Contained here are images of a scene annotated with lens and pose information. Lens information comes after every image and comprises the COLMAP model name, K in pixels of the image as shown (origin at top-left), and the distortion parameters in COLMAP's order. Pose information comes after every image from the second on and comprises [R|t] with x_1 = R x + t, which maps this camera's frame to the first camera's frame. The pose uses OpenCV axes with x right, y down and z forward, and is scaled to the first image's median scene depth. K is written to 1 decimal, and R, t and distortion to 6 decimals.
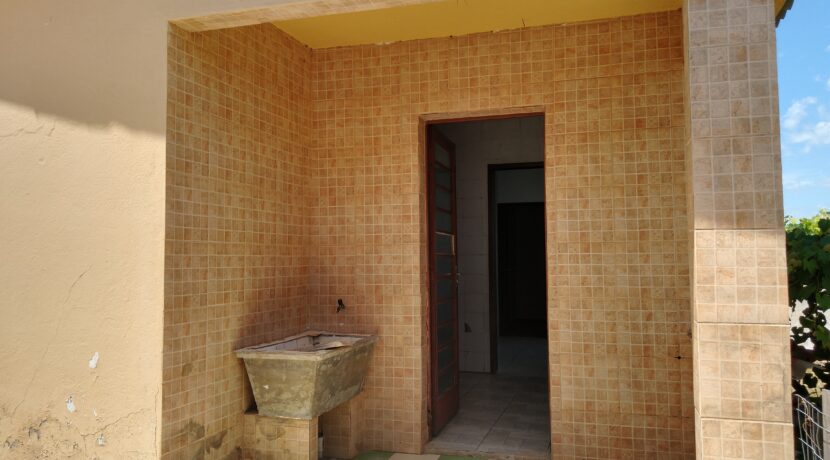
lens RADIAL K [[631.7, 0, 414.3], [0, 631.7, 227.0], [0, 0, 1]] dist [0.045006, -0.076093]
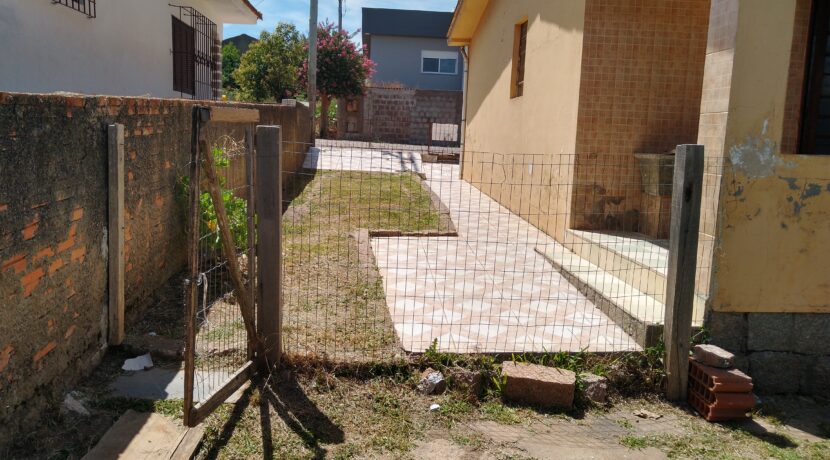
lens RADIAL K [[631.7, 0, 417.1], [0, 631.7, 227.0], [0, 0, 1]] dist [0.045006, -0.076093]
pose [[0.351995, 0.147660, -0.924281, 1.154767], [0.008695, 0.986920, 0.160978, 0.112559], [0.935962, -0.064700, 0.346107, -0.163216]]
